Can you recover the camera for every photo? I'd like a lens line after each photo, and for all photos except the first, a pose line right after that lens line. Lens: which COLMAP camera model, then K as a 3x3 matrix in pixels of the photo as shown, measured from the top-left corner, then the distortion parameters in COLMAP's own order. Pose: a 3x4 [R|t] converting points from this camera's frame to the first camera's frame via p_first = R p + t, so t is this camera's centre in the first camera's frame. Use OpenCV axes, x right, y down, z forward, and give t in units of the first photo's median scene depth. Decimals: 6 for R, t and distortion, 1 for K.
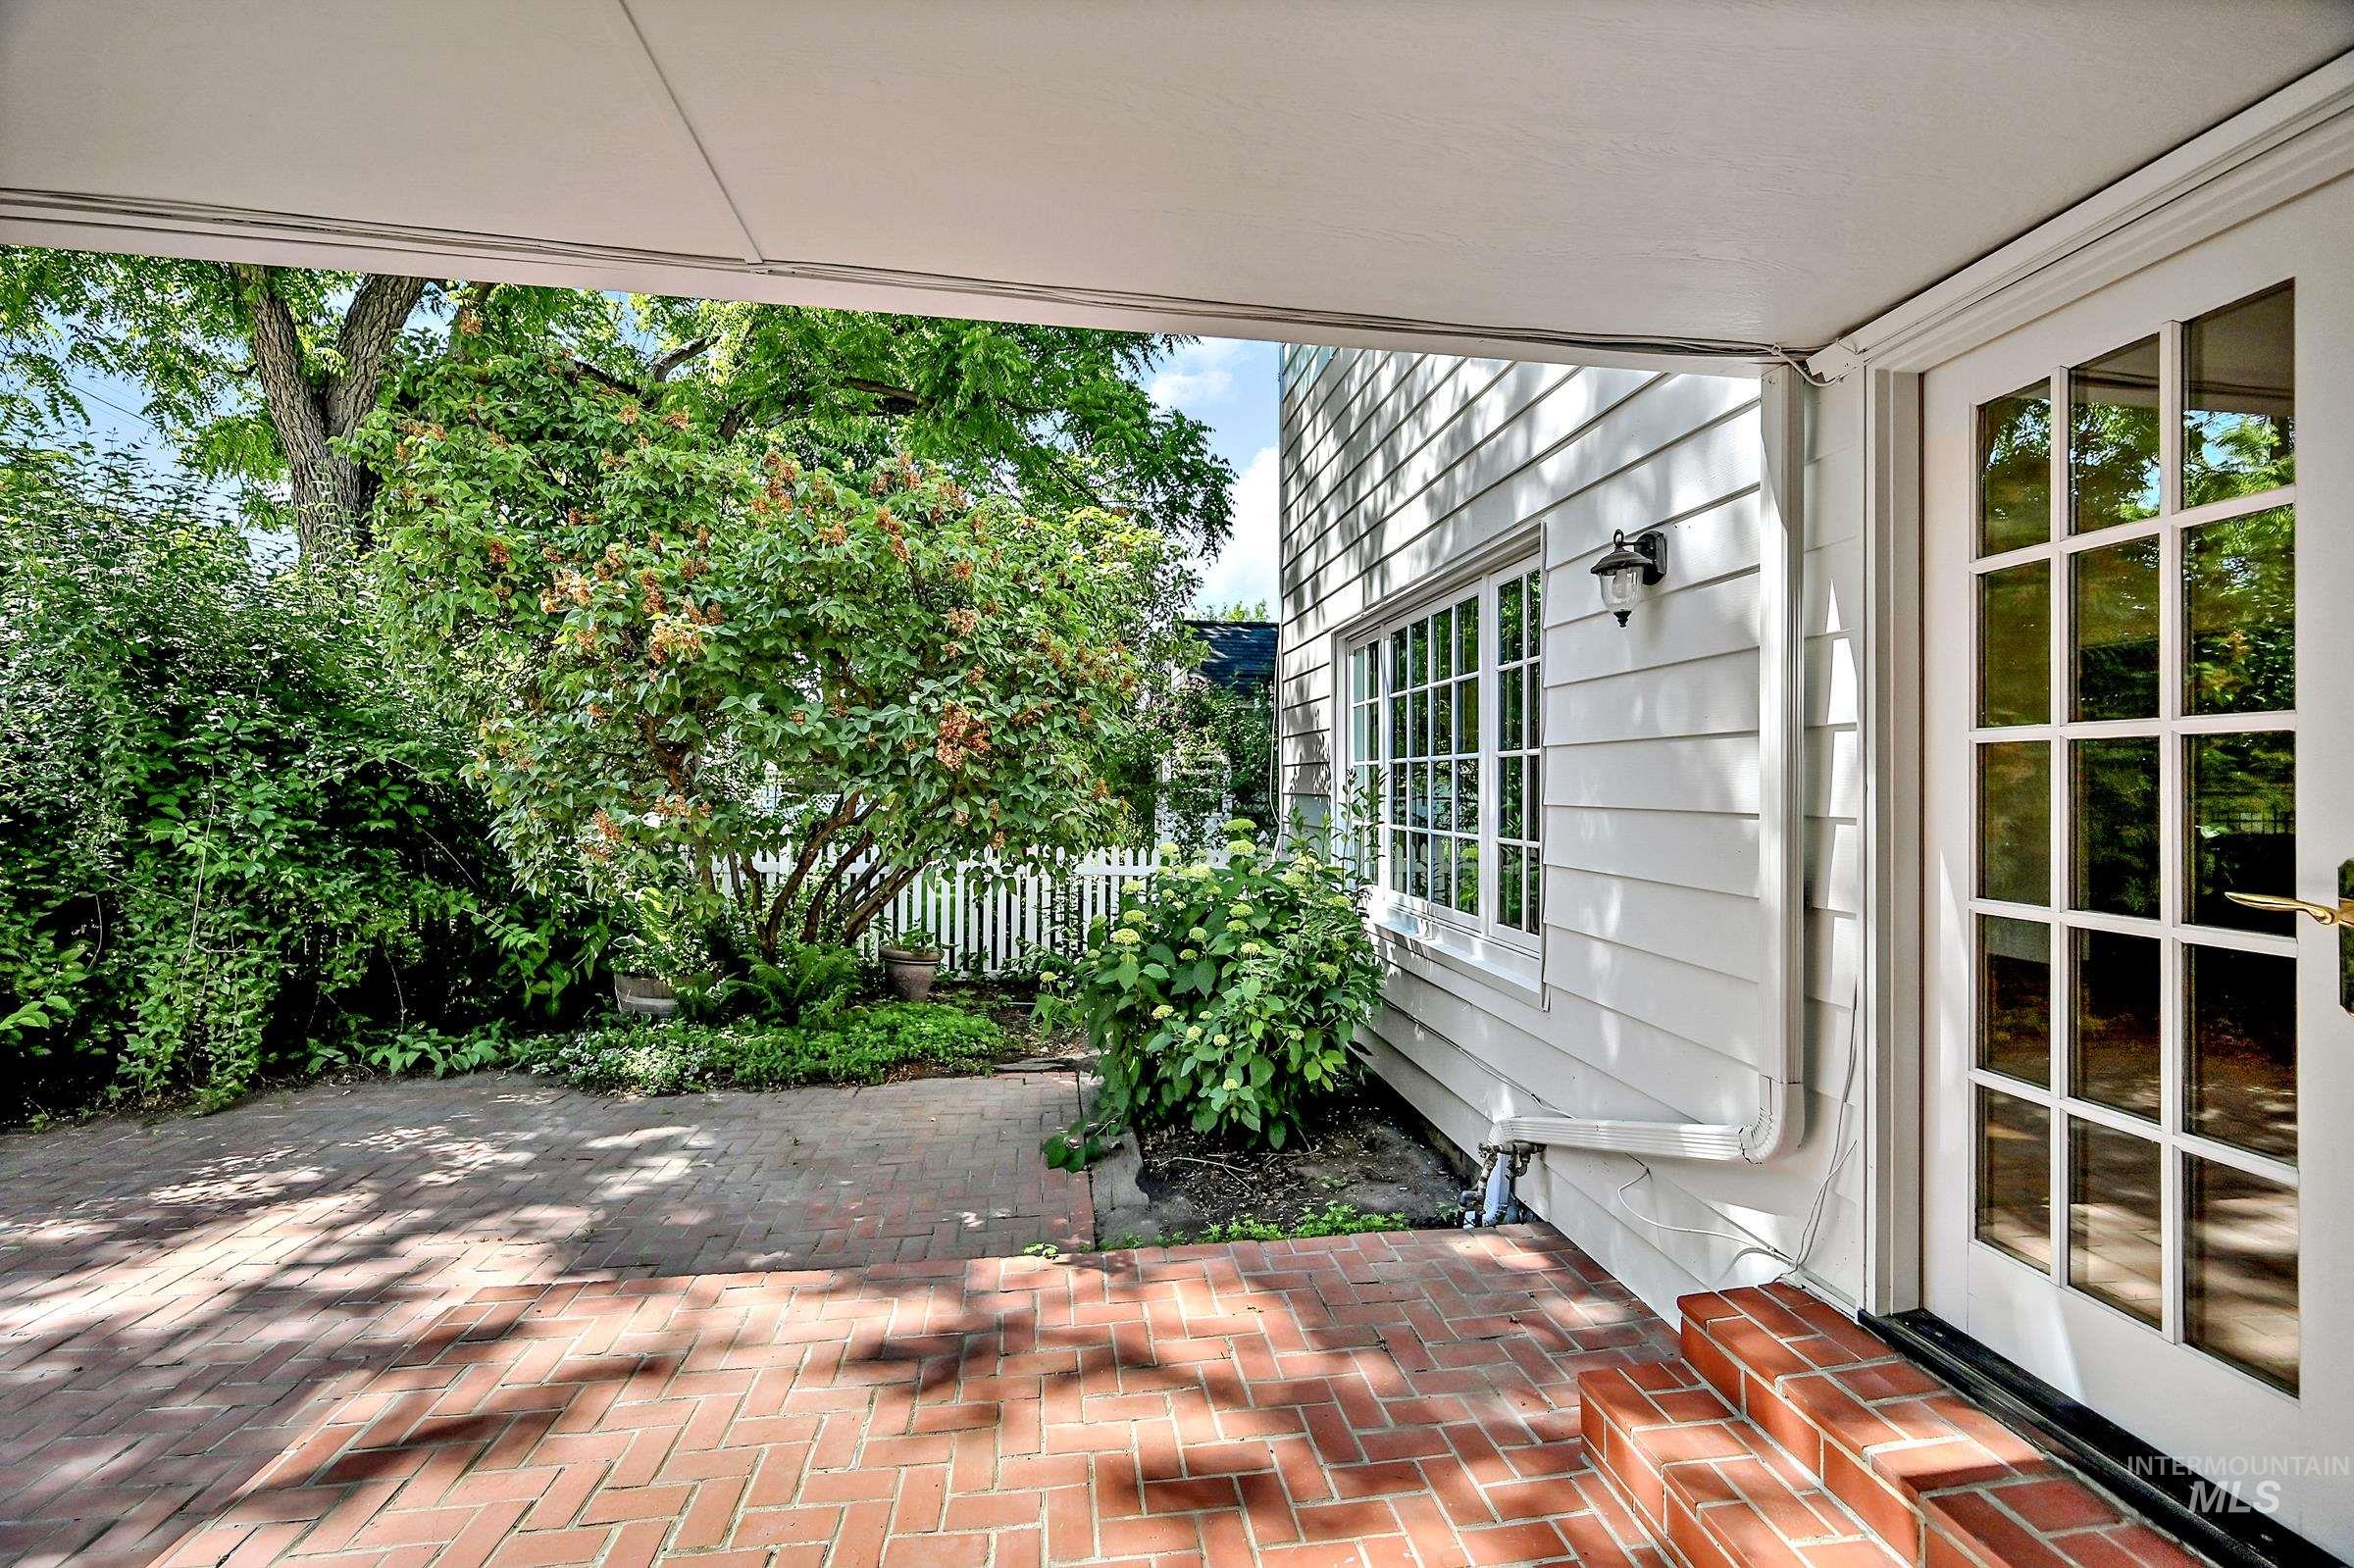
lens RADIAL K [[953.8, 0, 1184.2], [0, 953.8, 781.3], [0, 0, 1]] dist [-0.000609, -0.000038]
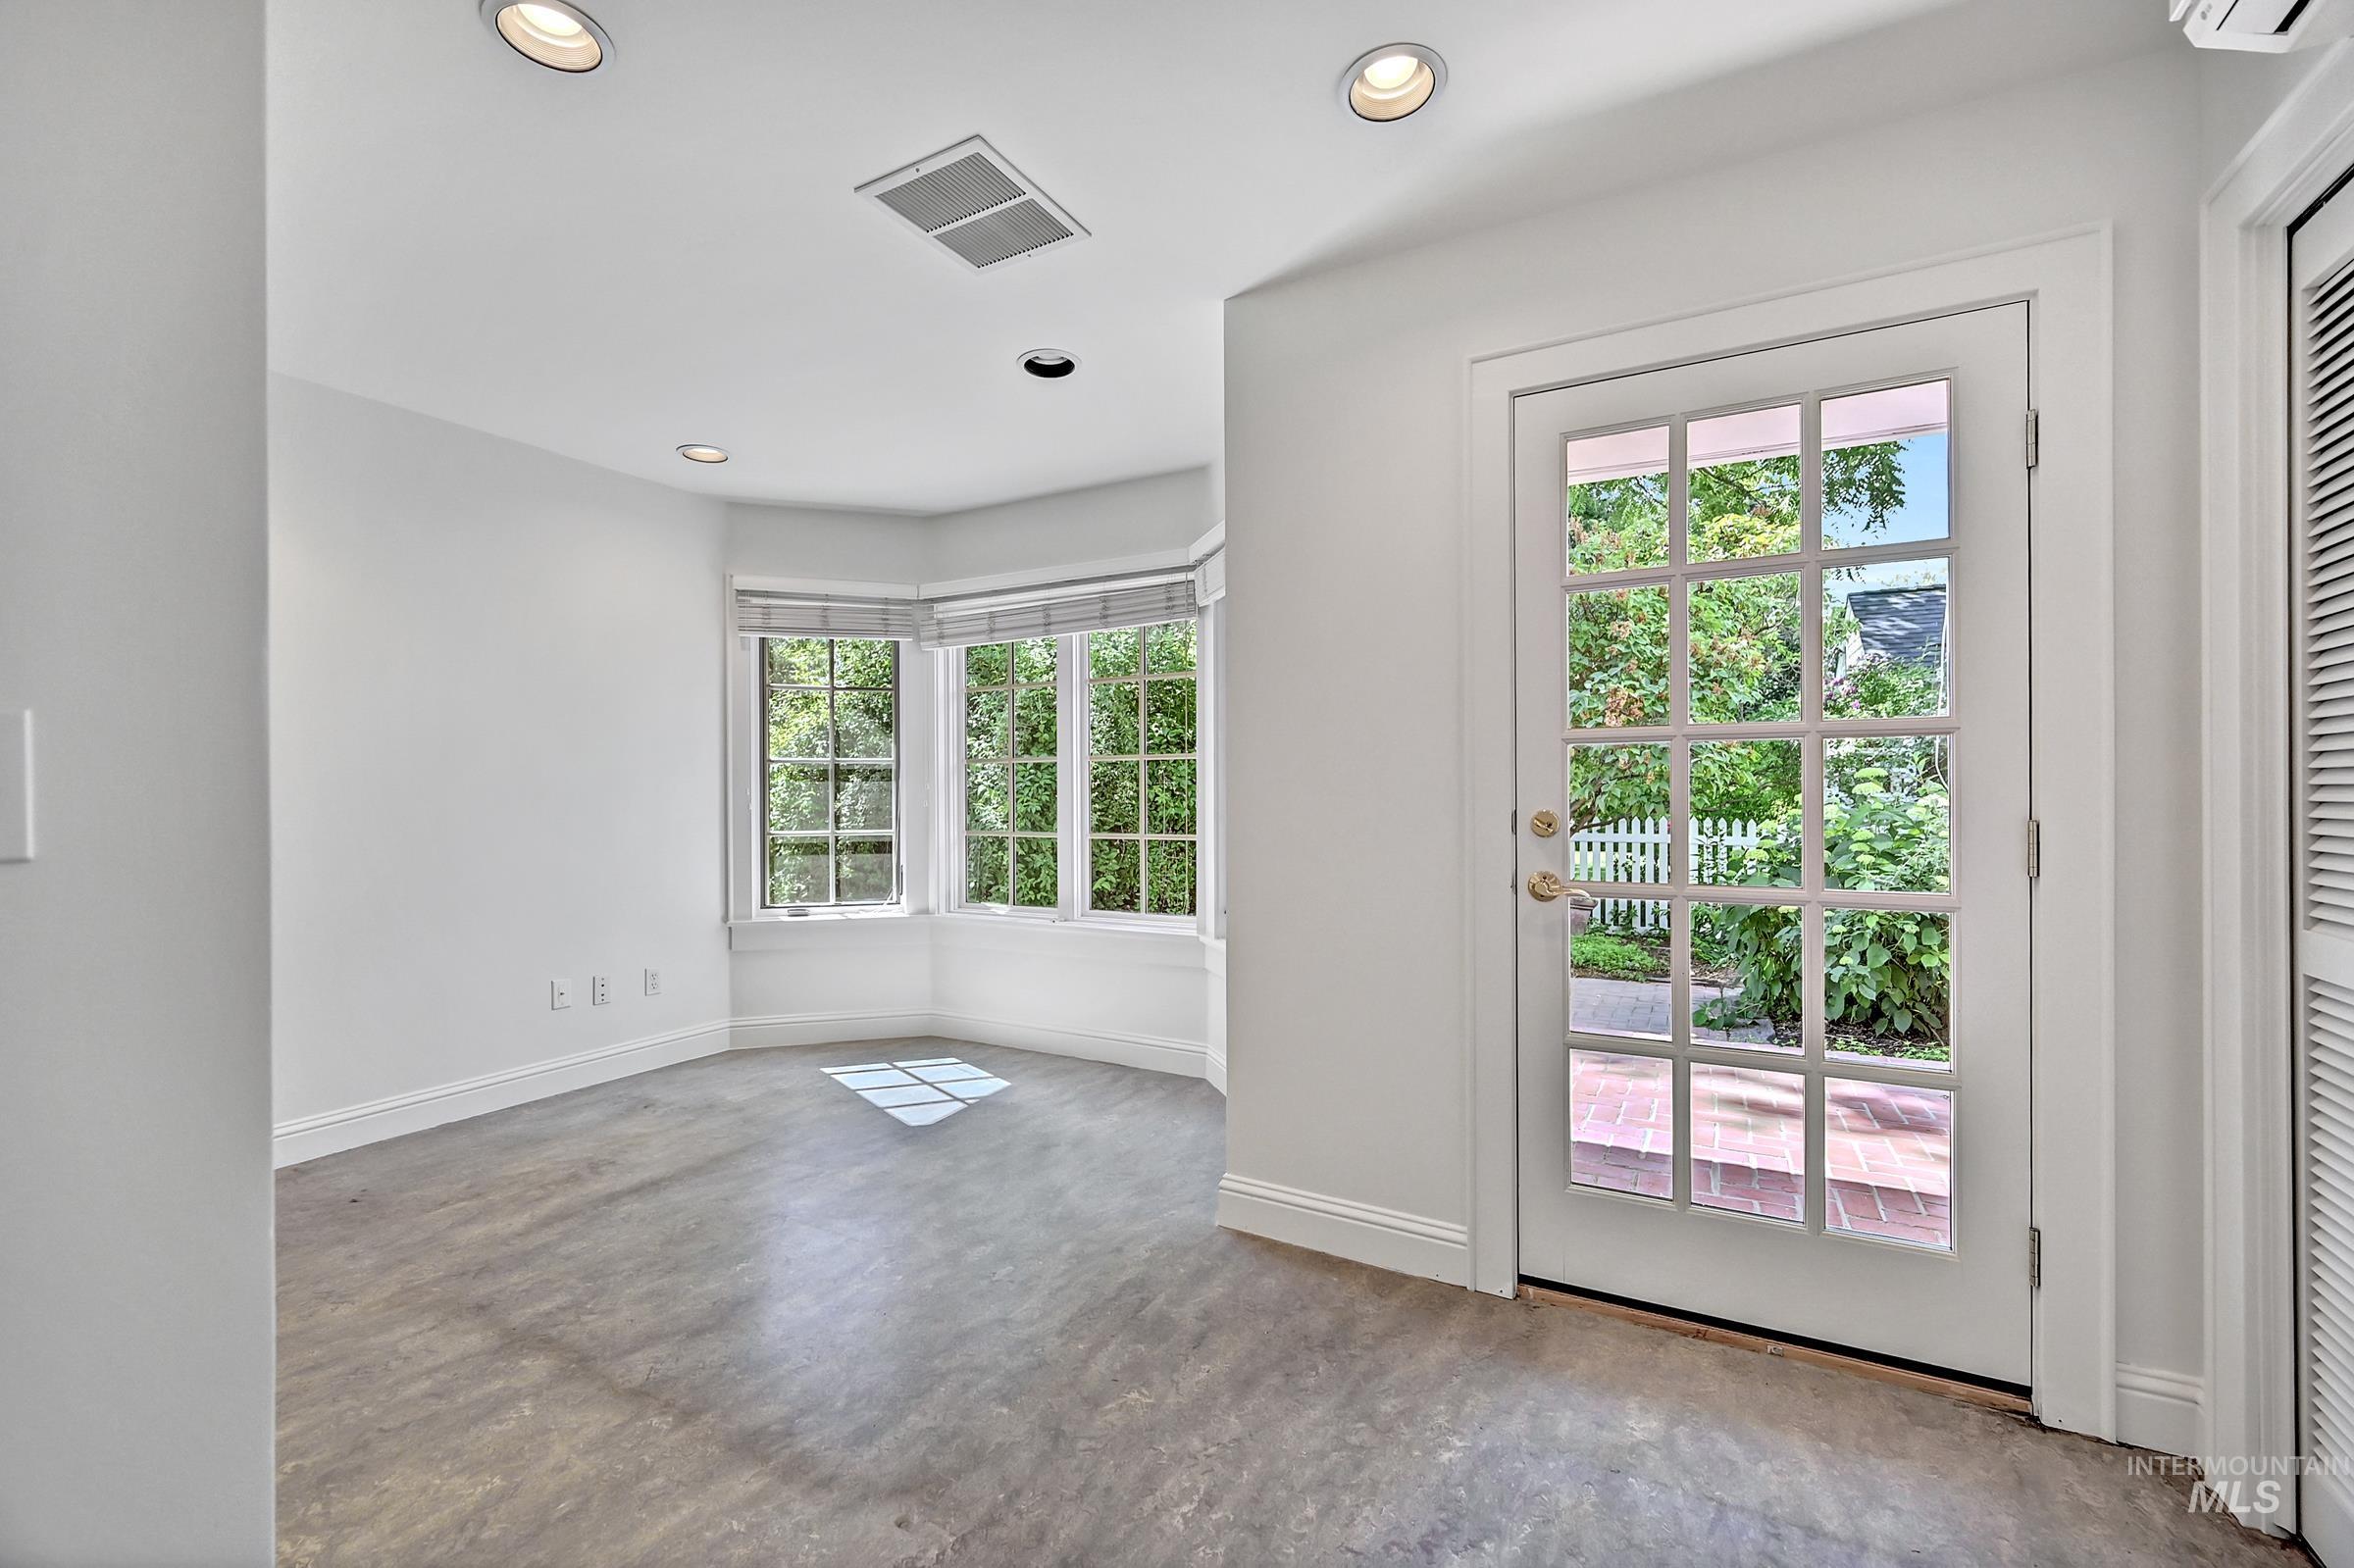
lens RADIAL K [[953.8, 0, 1174.4], [0, 953.8, 785.1], [0, 0, 1]] dist [-0.000609, -0.000038]
pose [[0.798113, -0.011064, -0.602407, 0.093604], [0.009729, 0.999938, -0.005475, 0.067003], [0.602430, -0.001491, 0.798170, -0.547913]]
